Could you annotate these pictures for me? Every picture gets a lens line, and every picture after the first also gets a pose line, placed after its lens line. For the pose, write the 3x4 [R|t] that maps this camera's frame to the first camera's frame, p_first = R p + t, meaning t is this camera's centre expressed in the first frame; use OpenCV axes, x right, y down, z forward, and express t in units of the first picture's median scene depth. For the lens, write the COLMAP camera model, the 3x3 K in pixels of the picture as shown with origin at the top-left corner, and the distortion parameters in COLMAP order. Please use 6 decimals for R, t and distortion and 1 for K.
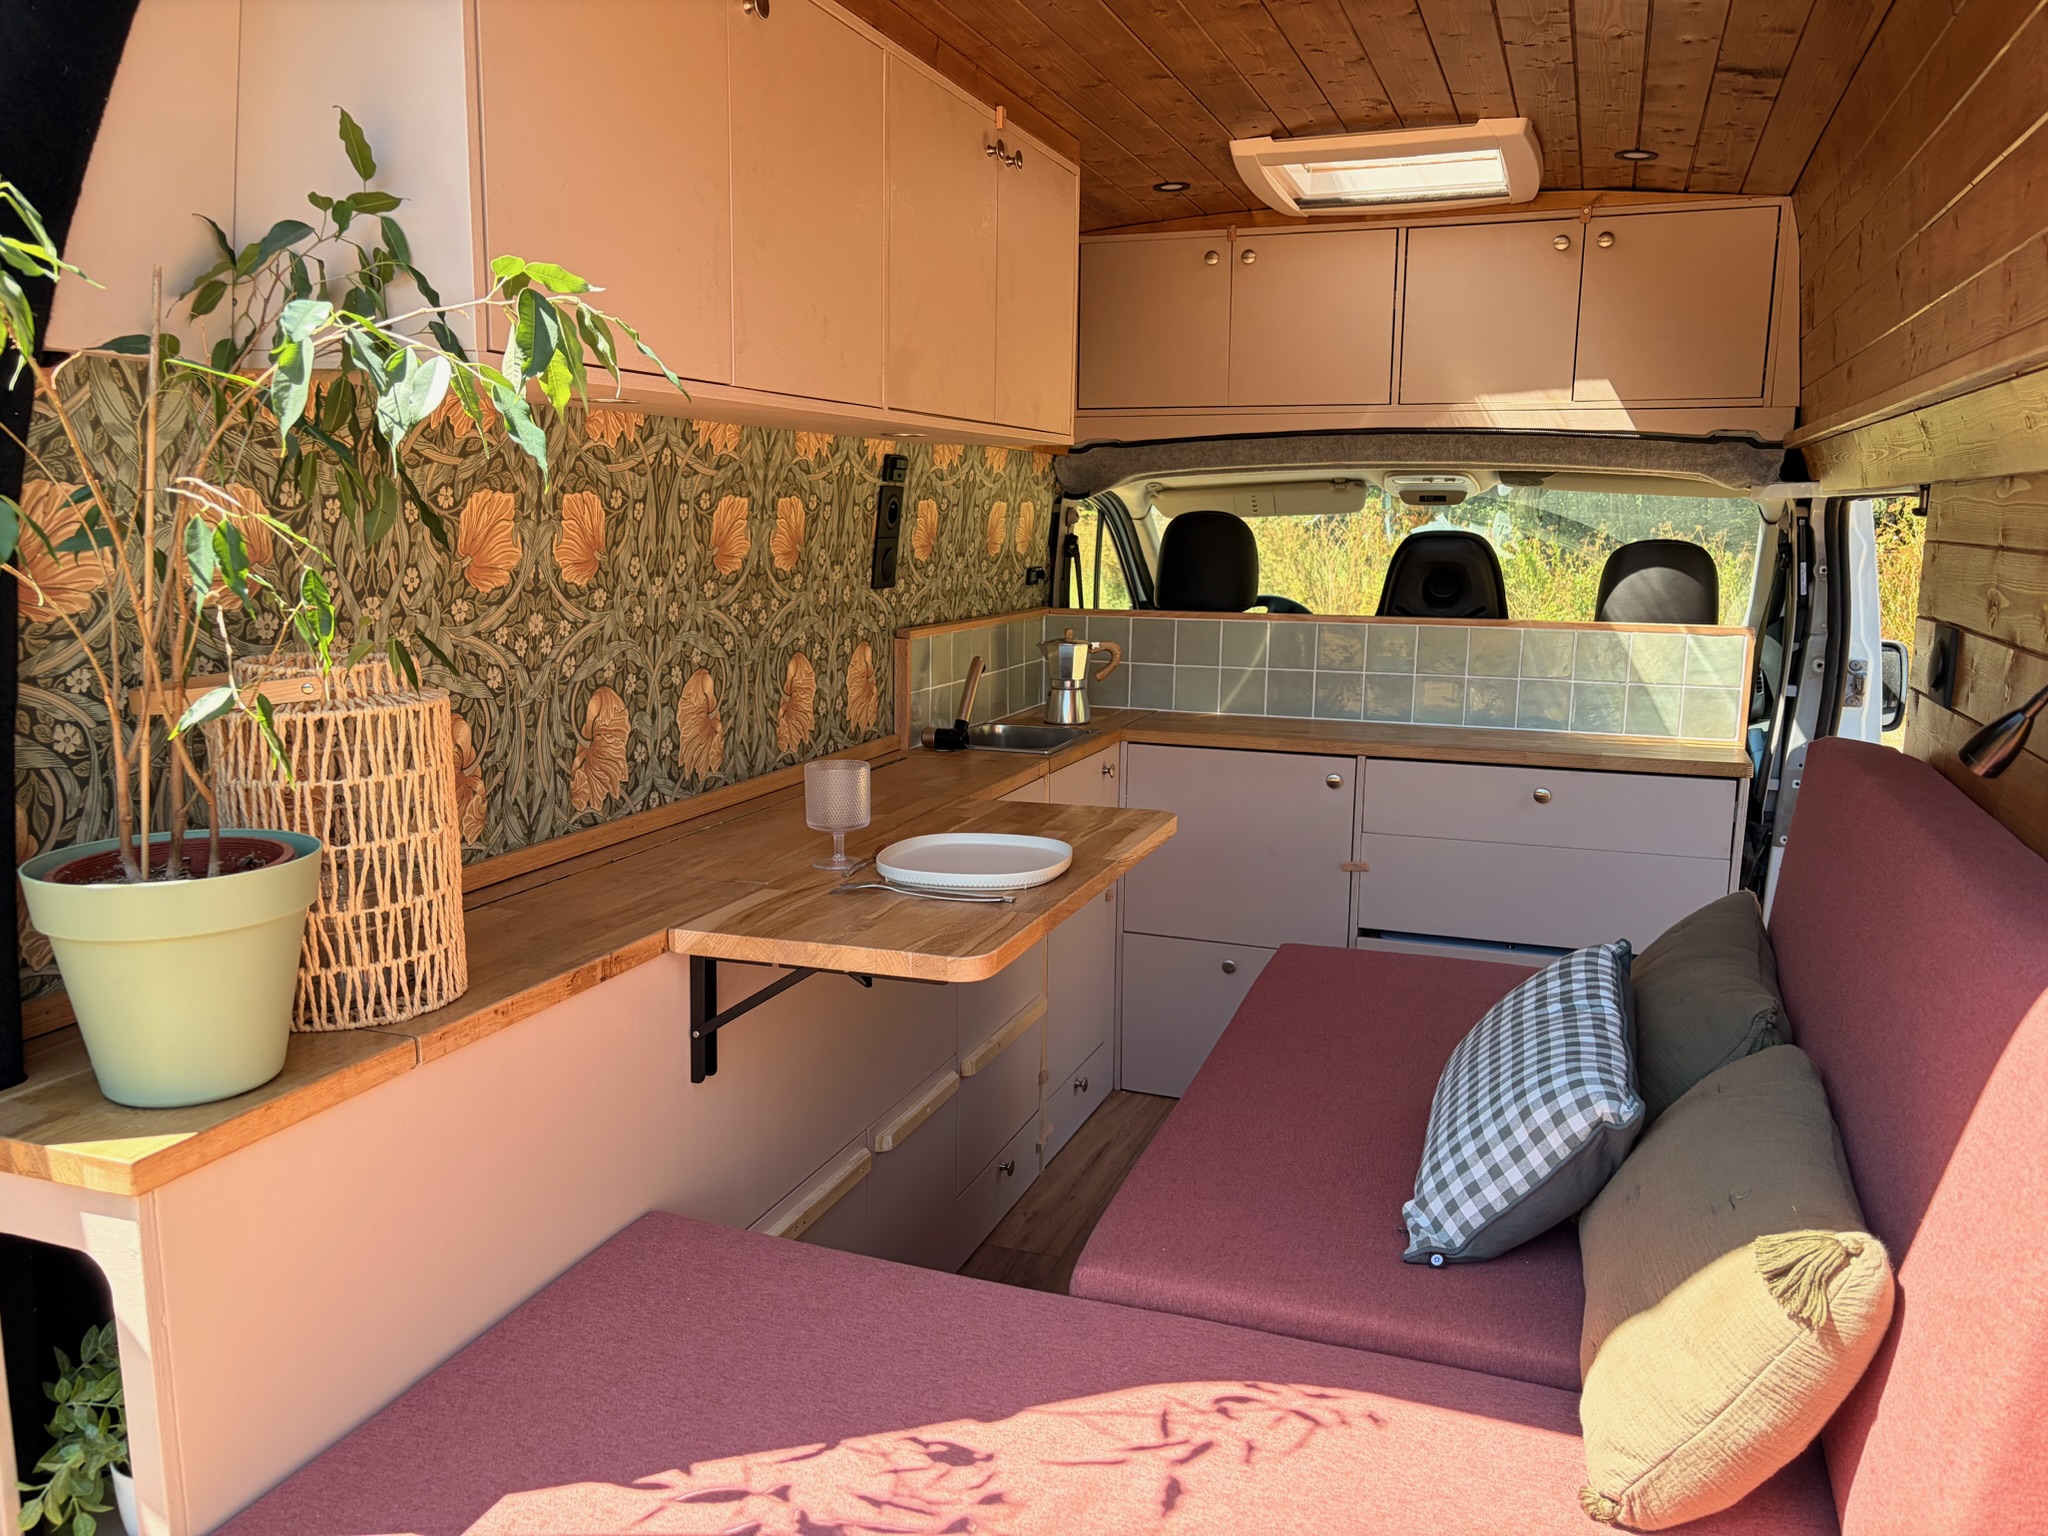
lens RADIAL K [[1563.4, 0, 1016.9], [0, 1563.4, 784.1], [0, 0, 1]] dist [0.047960, -0.050027]
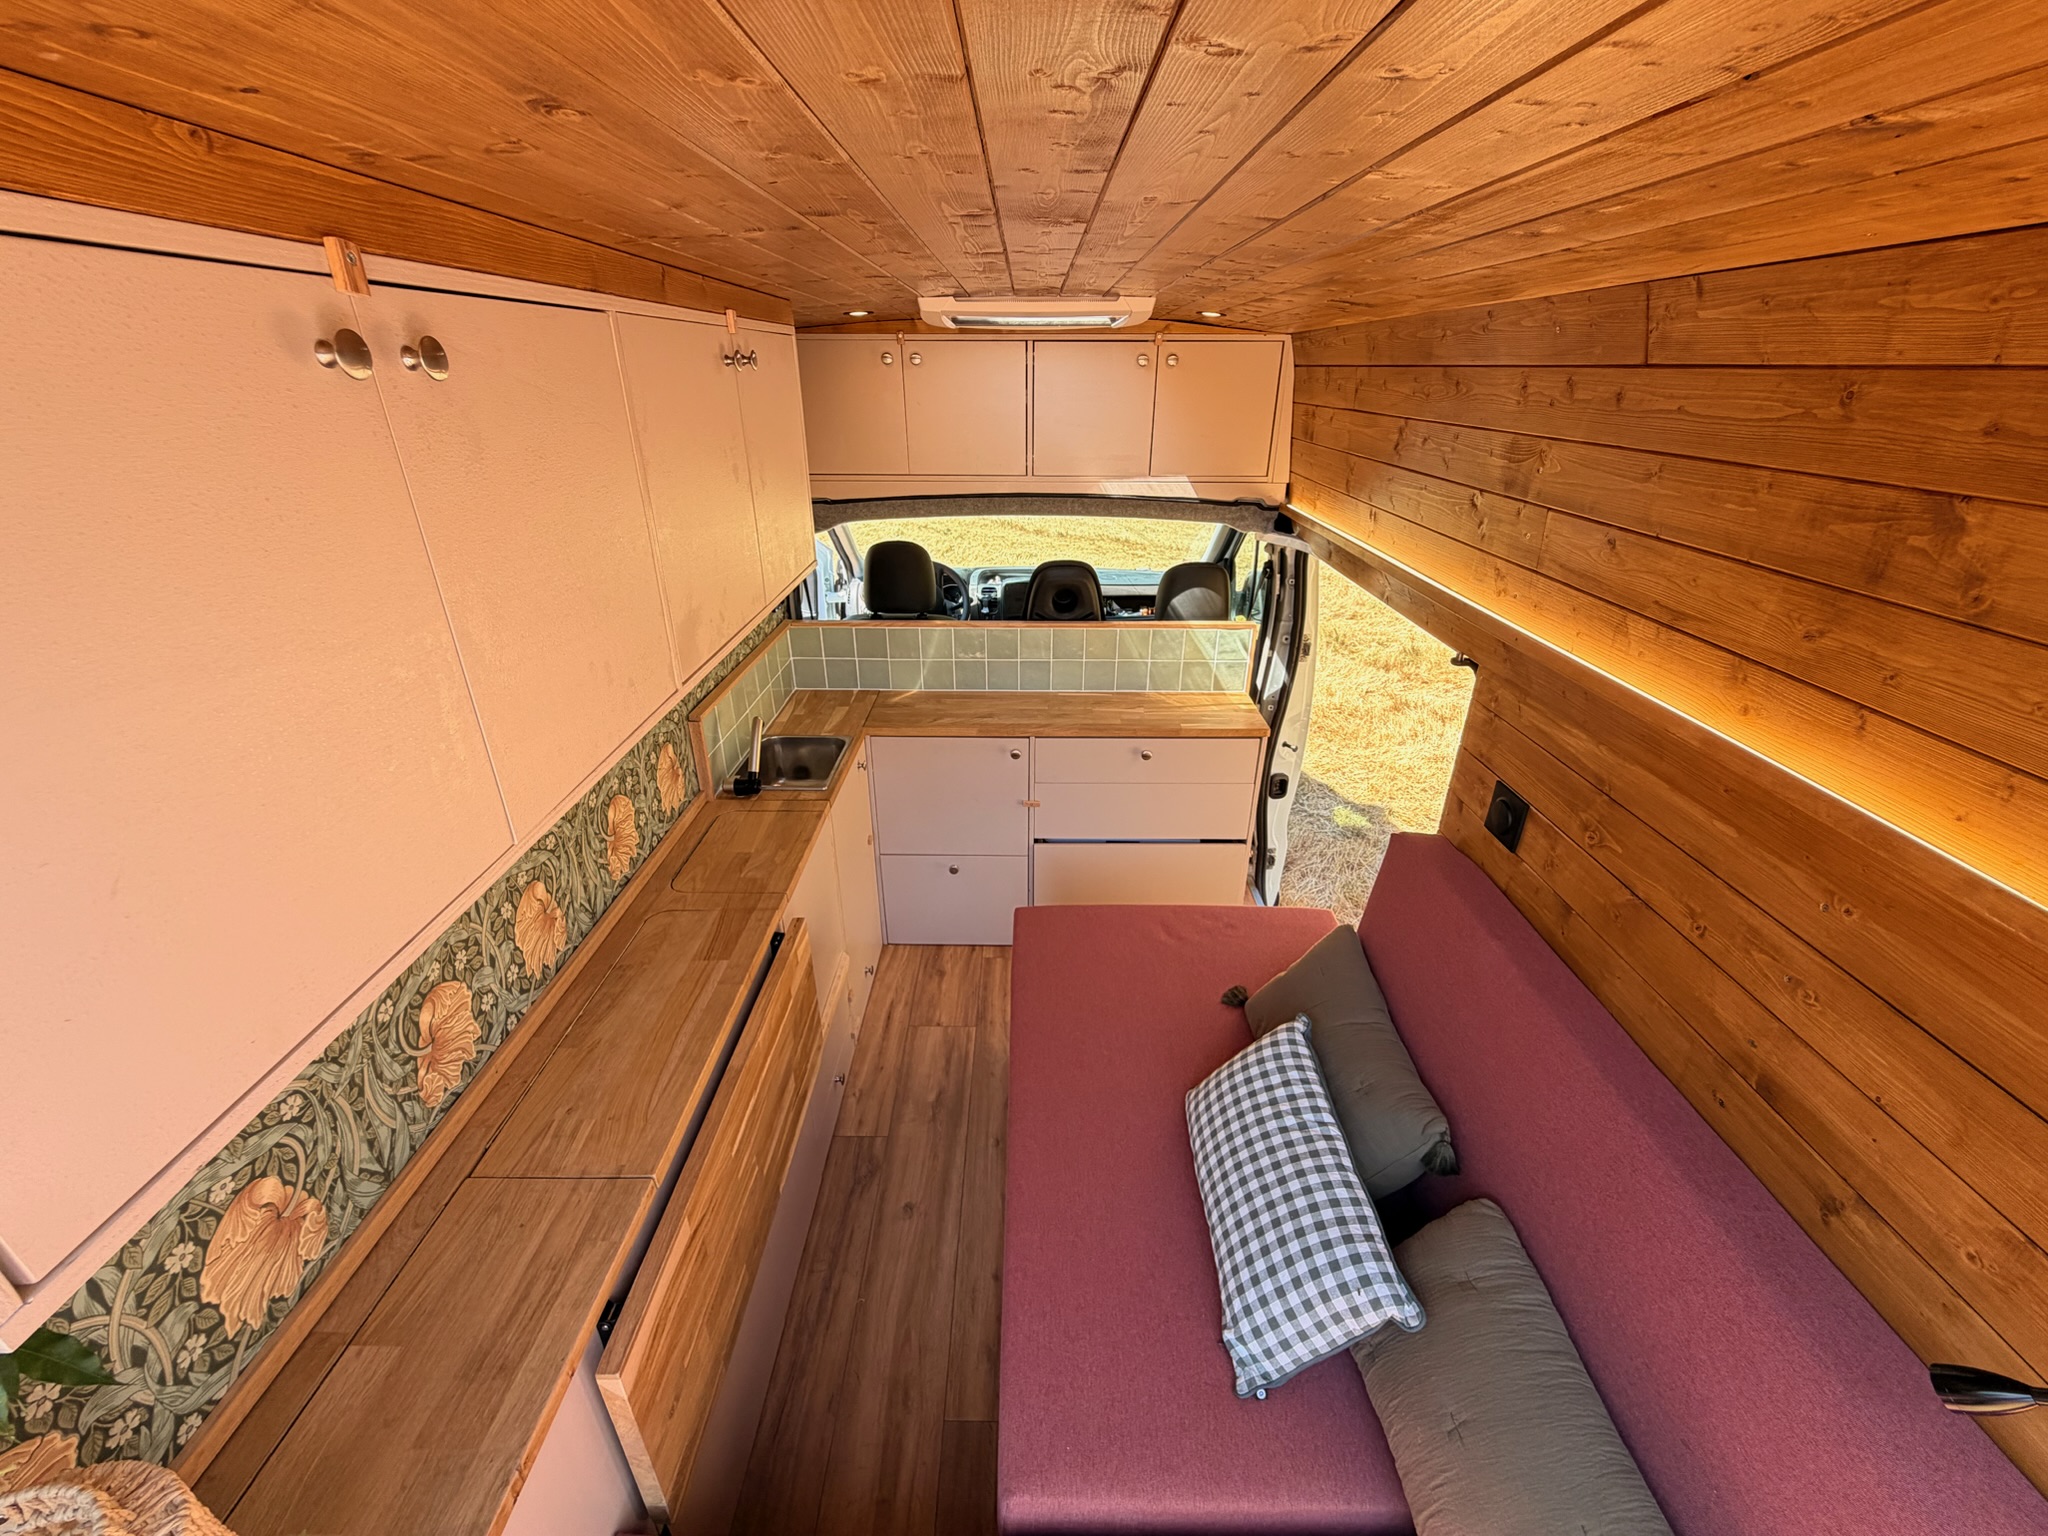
lens RADIAL K [[823.7, 0, 1021.9], [0, 823.7, 766.6], [0, 0, 1]] dist [-0.002190, 0.001022]
pose [[0.941358, -0.153760, 0.300337, -0.041204], [0.064050, 0.955378, 0.288359, -0.314371], [-0.331274, -0.252212, 0.909201, 0.411371]]
